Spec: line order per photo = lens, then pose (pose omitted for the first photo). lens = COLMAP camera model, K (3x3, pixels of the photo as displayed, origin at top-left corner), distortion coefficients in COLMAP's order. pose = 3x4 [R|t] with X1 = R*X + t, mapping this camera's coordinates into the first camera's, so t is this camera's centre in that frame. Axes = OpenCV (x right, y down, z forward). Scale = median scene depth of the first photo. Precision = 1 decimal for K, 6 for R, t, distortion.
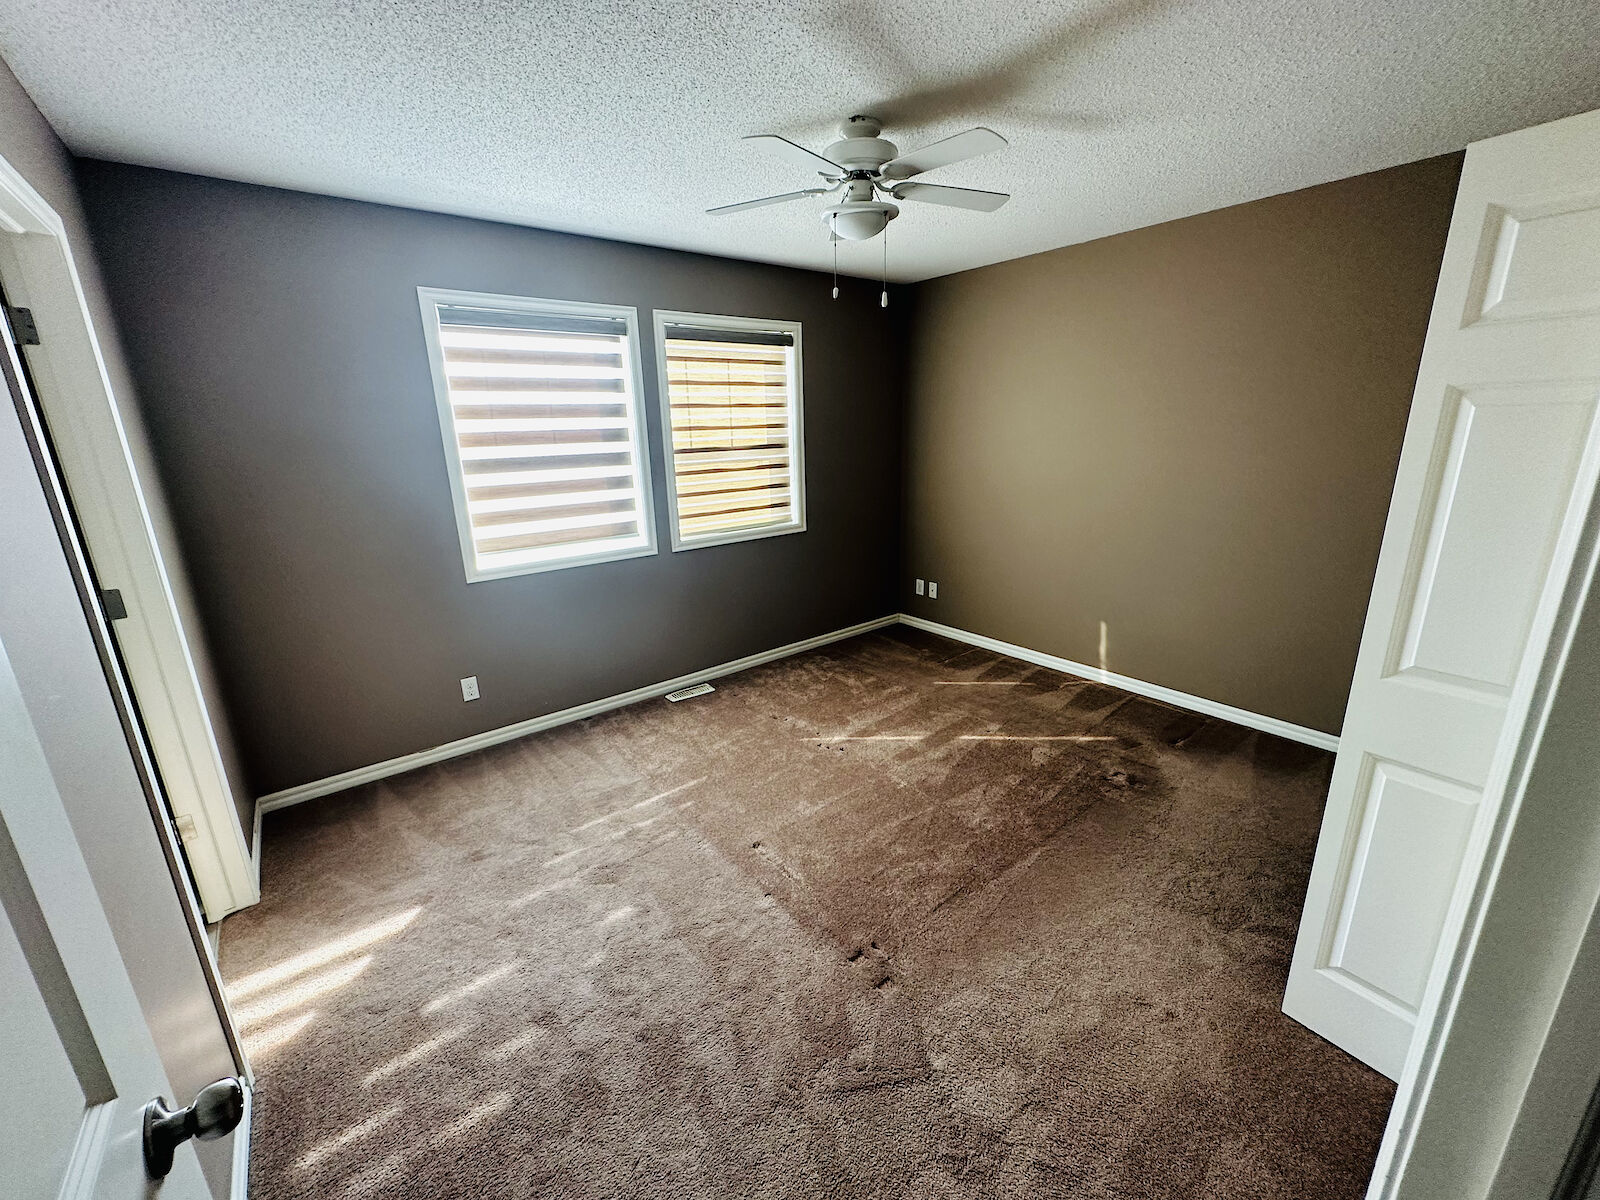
lens RADIAL K [[641.8, 0, 801.7], [0, 641.8, 598.9], [0, 0, 1]] dist [0.001589, 0.000005]
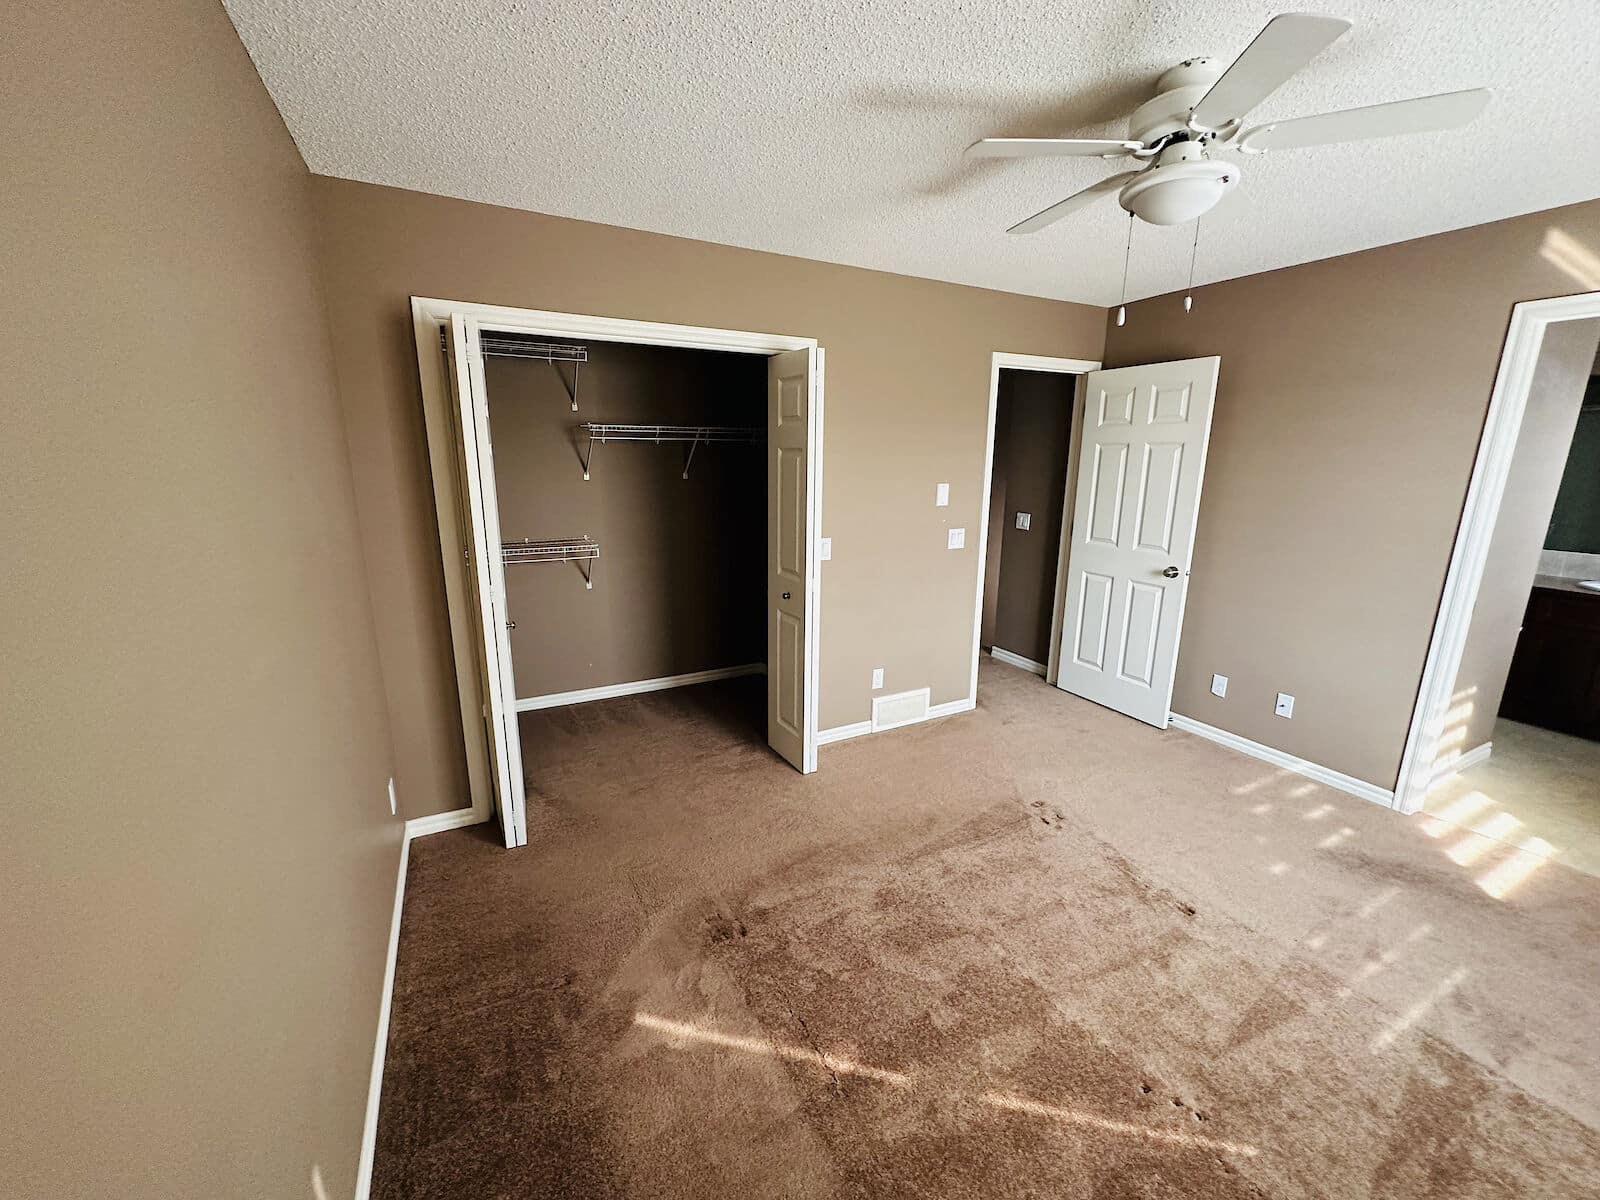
lens RADIAL K [[641.8, 0, 797.6], [0, 641.8, 603.6], [0, 0, 1]] dist [0.001589, 0.000005]
pose [[-0.980720, -0.026687, 0.193590, 0.246582], [0.068529, 0.880758, 0.468582, -0.371548], [-0.183011, 0.472814, -0.861948, 1.313492]]
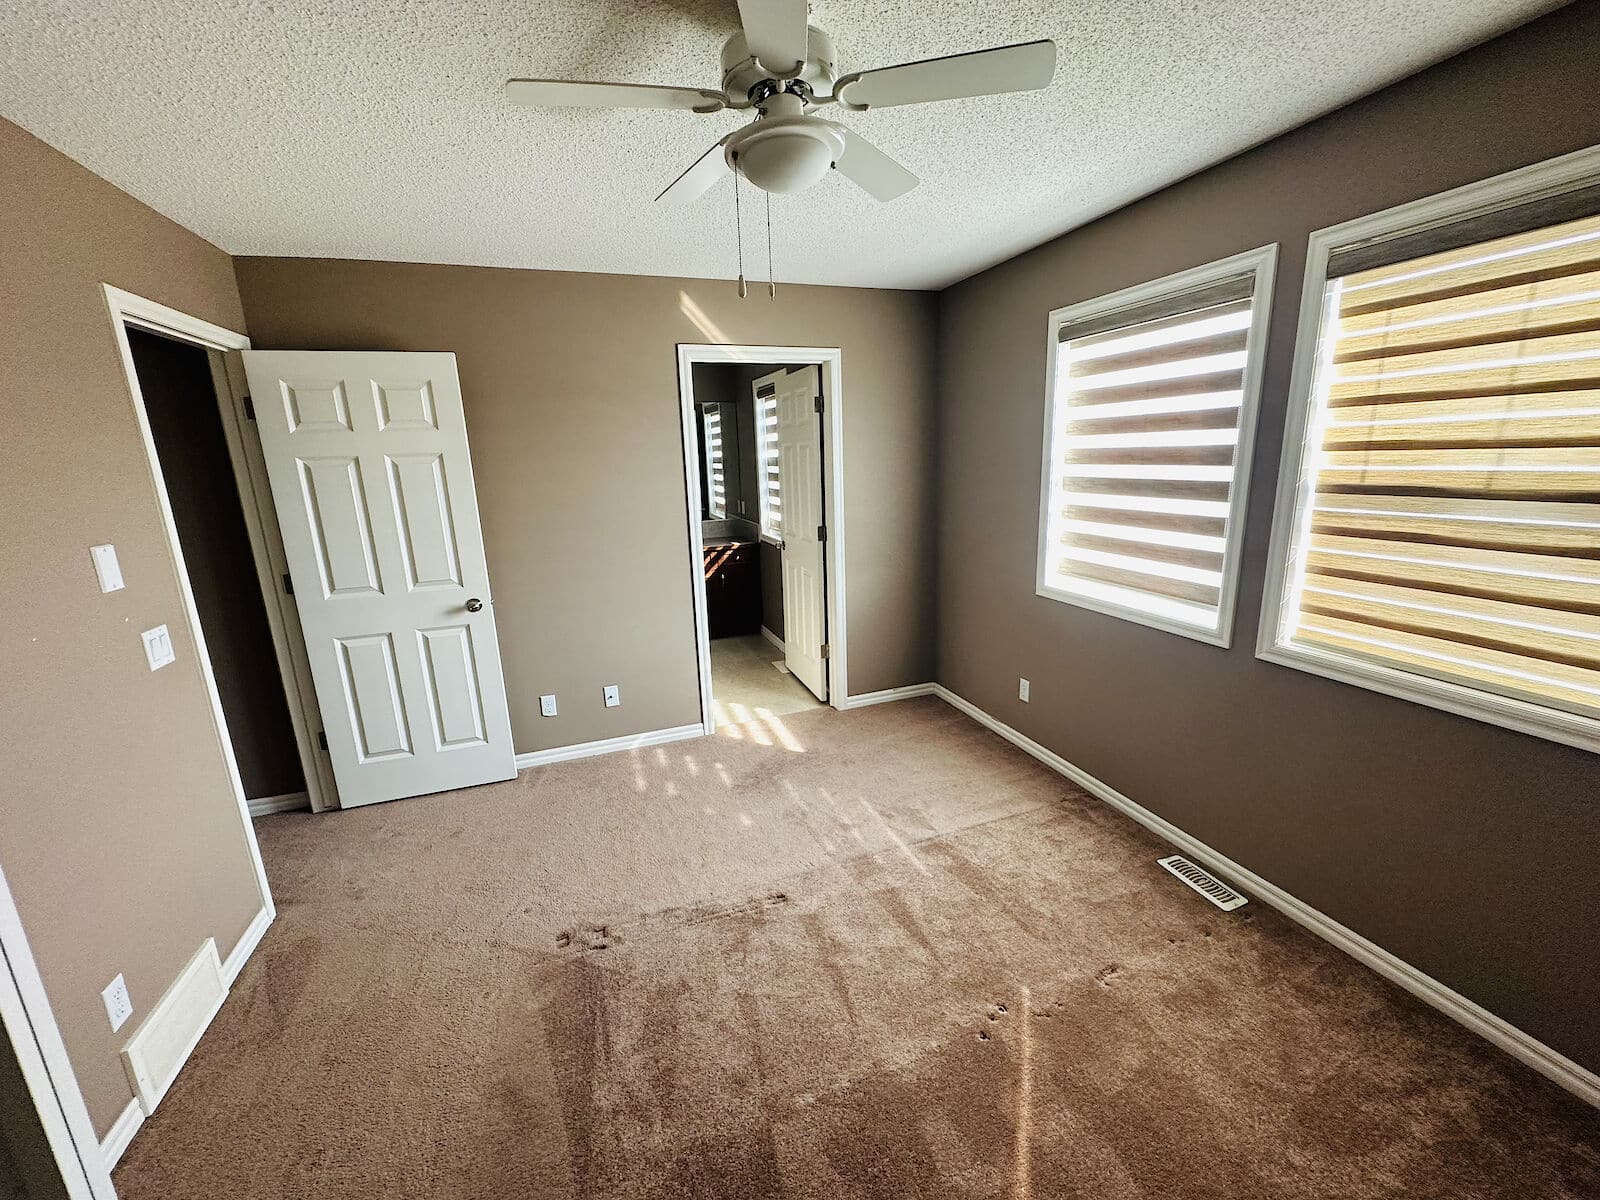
lens RADIAL K [[641.8, 0, 801.0], [0, 641.8, 600.5], [0, 0, 1]] dist [0.001589, 0.000005]
pose [[-0.326700, 0.248396, -0.911903, 0.530430], [-0.206332, 0.922828, 0.325292, -0.264091], [0.922331, 0.294427, -0.250236, 0.881389]]
